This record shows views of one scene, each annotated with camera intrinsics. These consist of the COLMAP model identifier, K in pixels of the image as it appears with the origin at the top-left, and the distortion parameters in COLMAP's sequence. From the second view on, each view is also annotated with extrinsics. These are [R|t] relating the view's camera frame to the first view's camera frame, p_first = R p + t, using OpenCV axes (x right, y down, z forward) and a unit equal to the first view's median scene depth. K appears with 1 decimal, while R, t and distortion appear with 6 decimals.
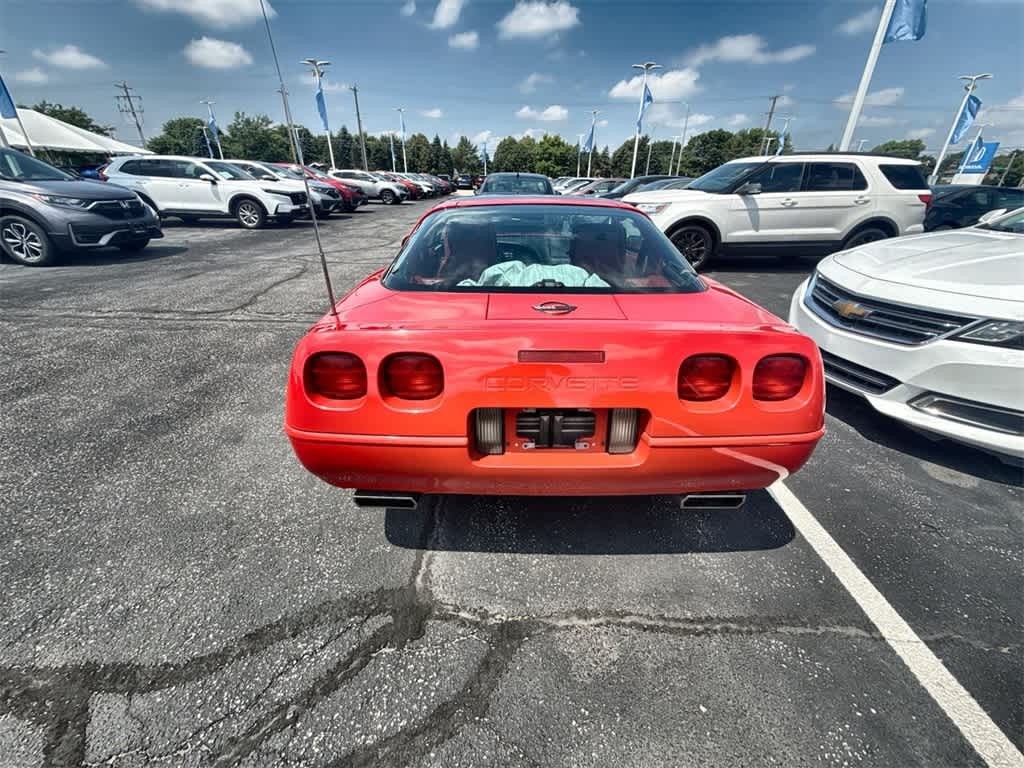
lens RADIAL K [[409.6, 0, 513.0], [0, 409.6, 385.8], [0, 0, 1]] dist [-0.000806, -0.000212]
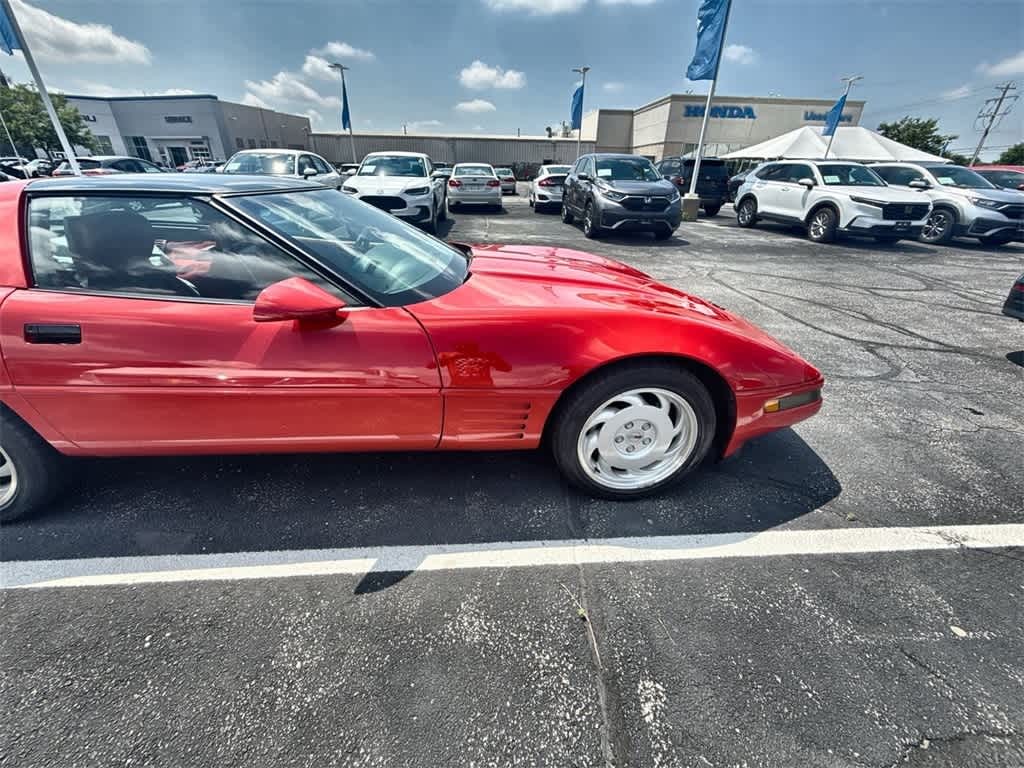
lens RADIAL K [[409.6, 0, 516.6], [0, 409.6, 386.6], [0, 0, 1]] dist [-0.000806, -0.000212]
pose [[0.067971, 0.447186, -0.891855, 1.243550], [-0.467119, 0.804153, 0.367611, -0.913504], [0.881578, 0.391615, 0.263548, 1.926497]]
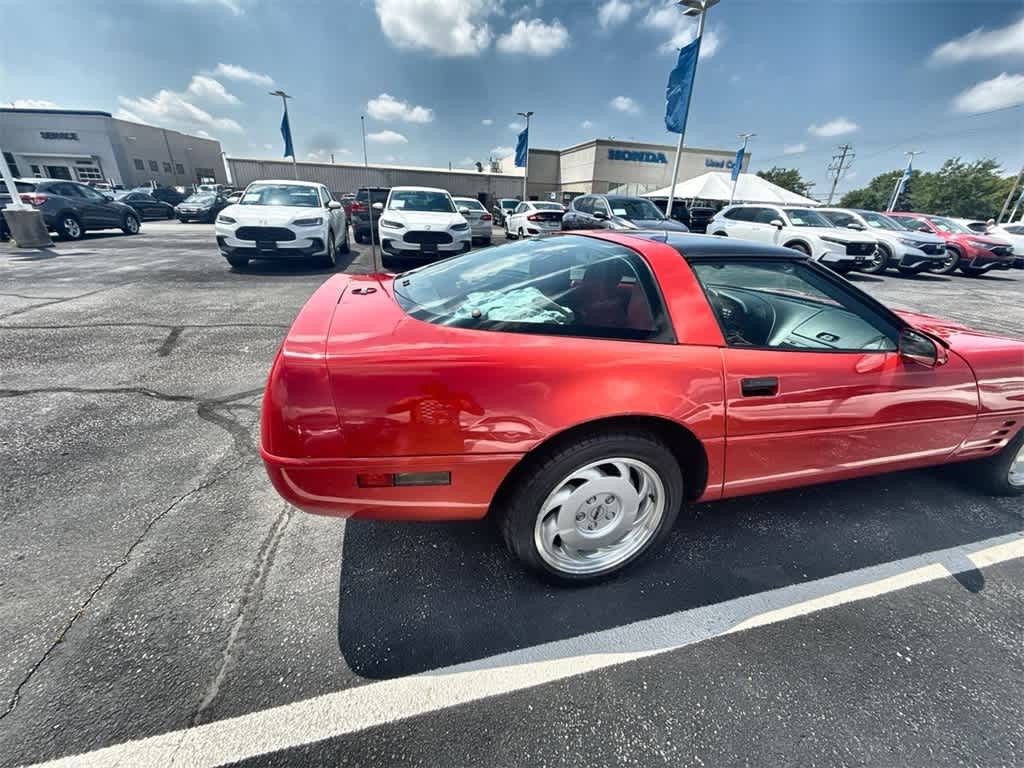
lens RADIAL K [[409.6, 0, 511.1], [0, 409.6, 387.6], [0, 0, 1]] dist [-0.000806, -0.000212]
pose [[0.253671, 0.384767, -0.887472, 1.087432], [-0.470204, 0.850838, 0.234483, -0.321727], [0.845316, 0.357811, 0.396751, 0.691060]]
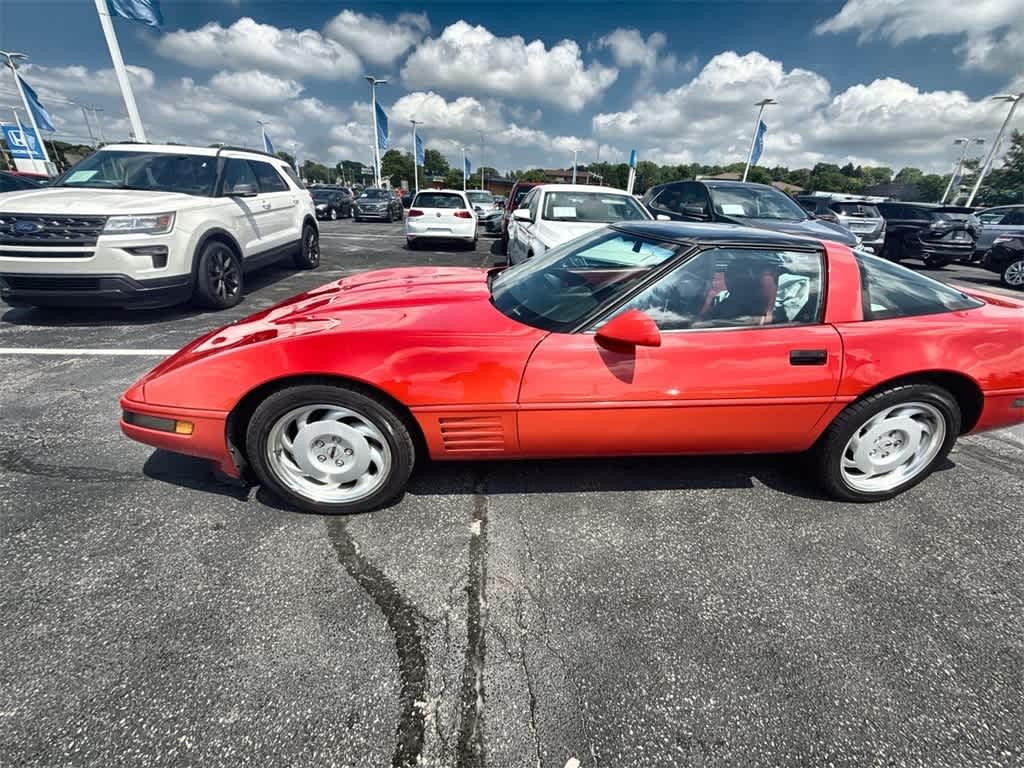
lens RADIAL K [[409.6, 0, 512.8], [0, 409.6, 385.8], [0, 0, 1]] dist [-0.000806, -0.000212]
pose [[-0.078183, -0.433798, 0.897612, -1.204482], [0.407184, 0.807950, 0.425932, -0.975502], [-0.909994, 0.398794, 0.113468, 1.897725]]
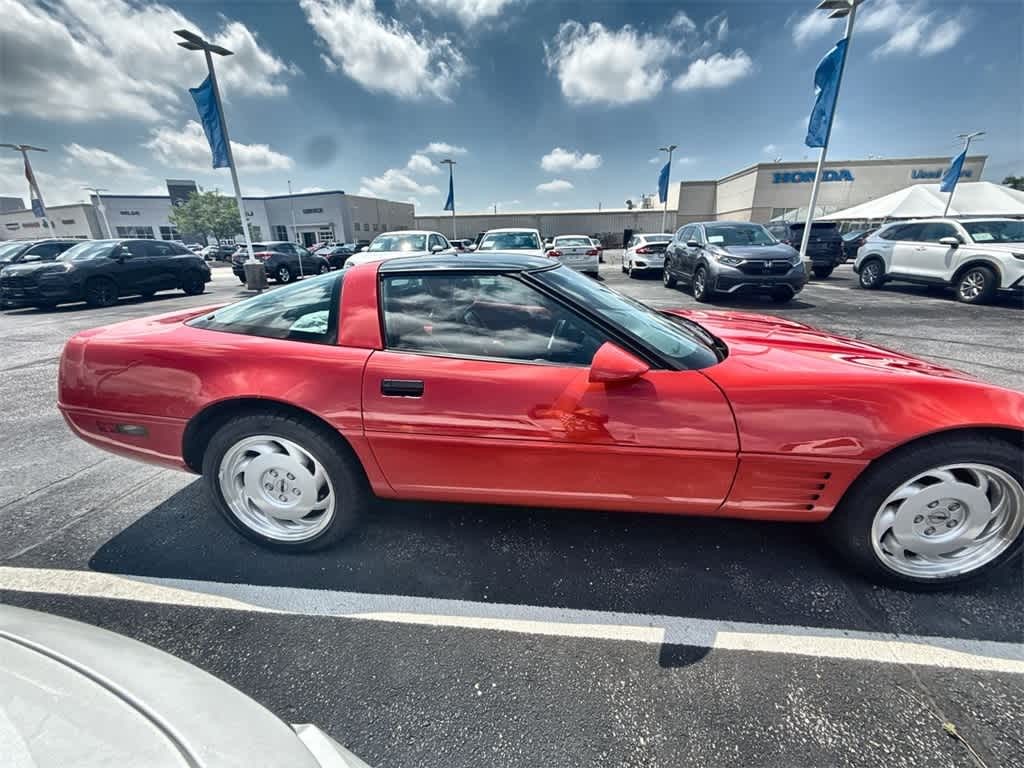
lens RADIAL K [[409.6, 0, 514.3], [0, 409.6, 387.4], [0, 0, 1]] dist [-0.000806, -0.000212]
pose [[-0.104530, 0.314518, -0.943479, 1.271016], [-0.438079, 0.837118, 0.327597, -0.728305], [0.892838, 0.447562, 0.050280, 1.541079]]
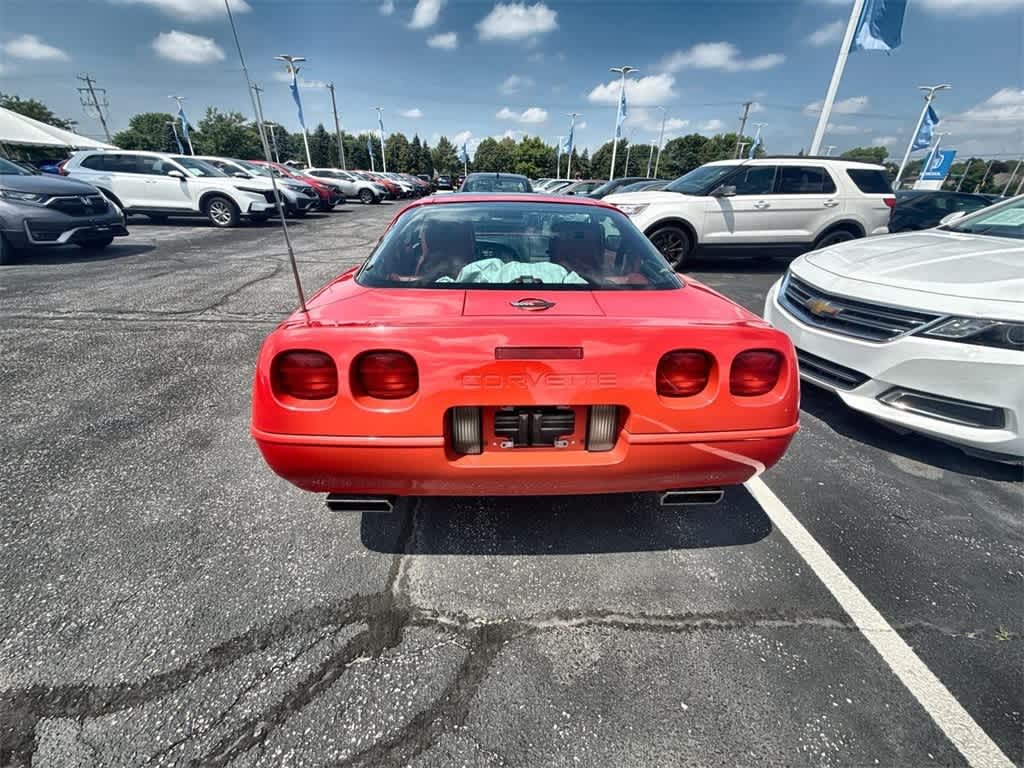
lens RADIAL K [[409.6, 0, 514.2], [0, 409.6, 385.5], [0, 0, 1]] dist [-0.000806, -0.000212]
pose [[0.998958, -0.010065, 0.044522, 0.009147], [0.010212, 0.999943, -0.003077, 0.005138], [-0.044489, 0.003529, 0.999004, 0.013398]]
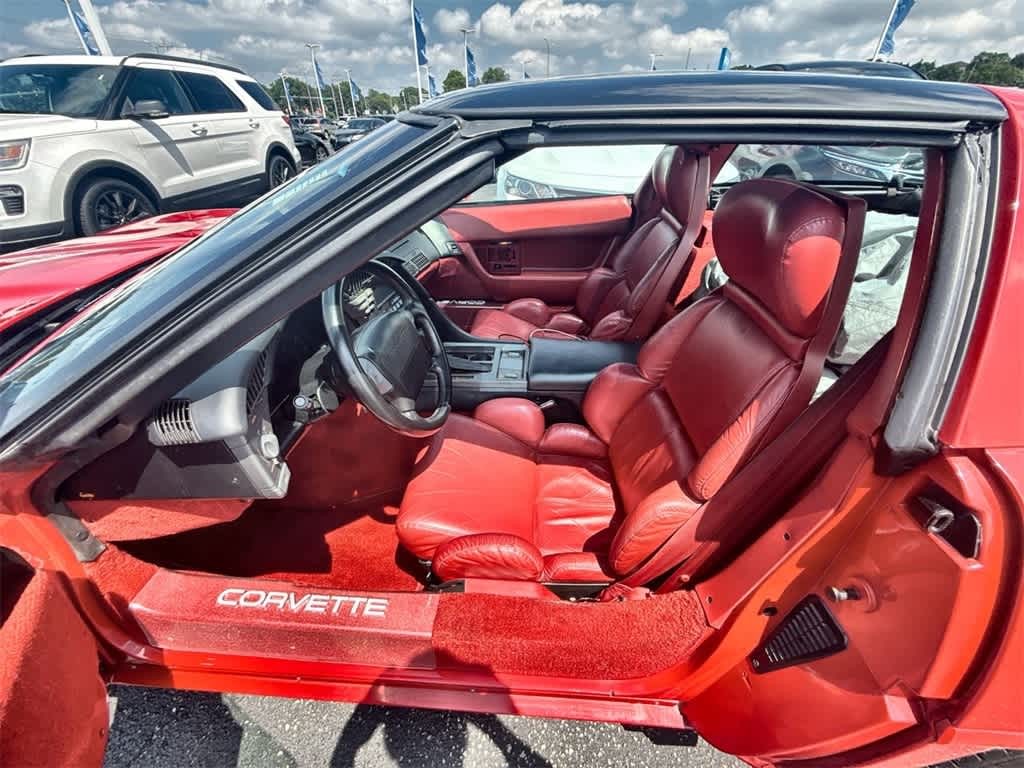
lens RADIAL K [[409.6, 0, 512.9], [0, 409.6, 387.0], [0, 0, 1]] dist [-0.000806, -0.000212]
pose [[0.069902, -0.557803, 0.827024, -0.547768], [0.448457, 0.758124, 0.473428, -0.641709], [-0.891067, 0.337791, 0.303145, 1.436369]]
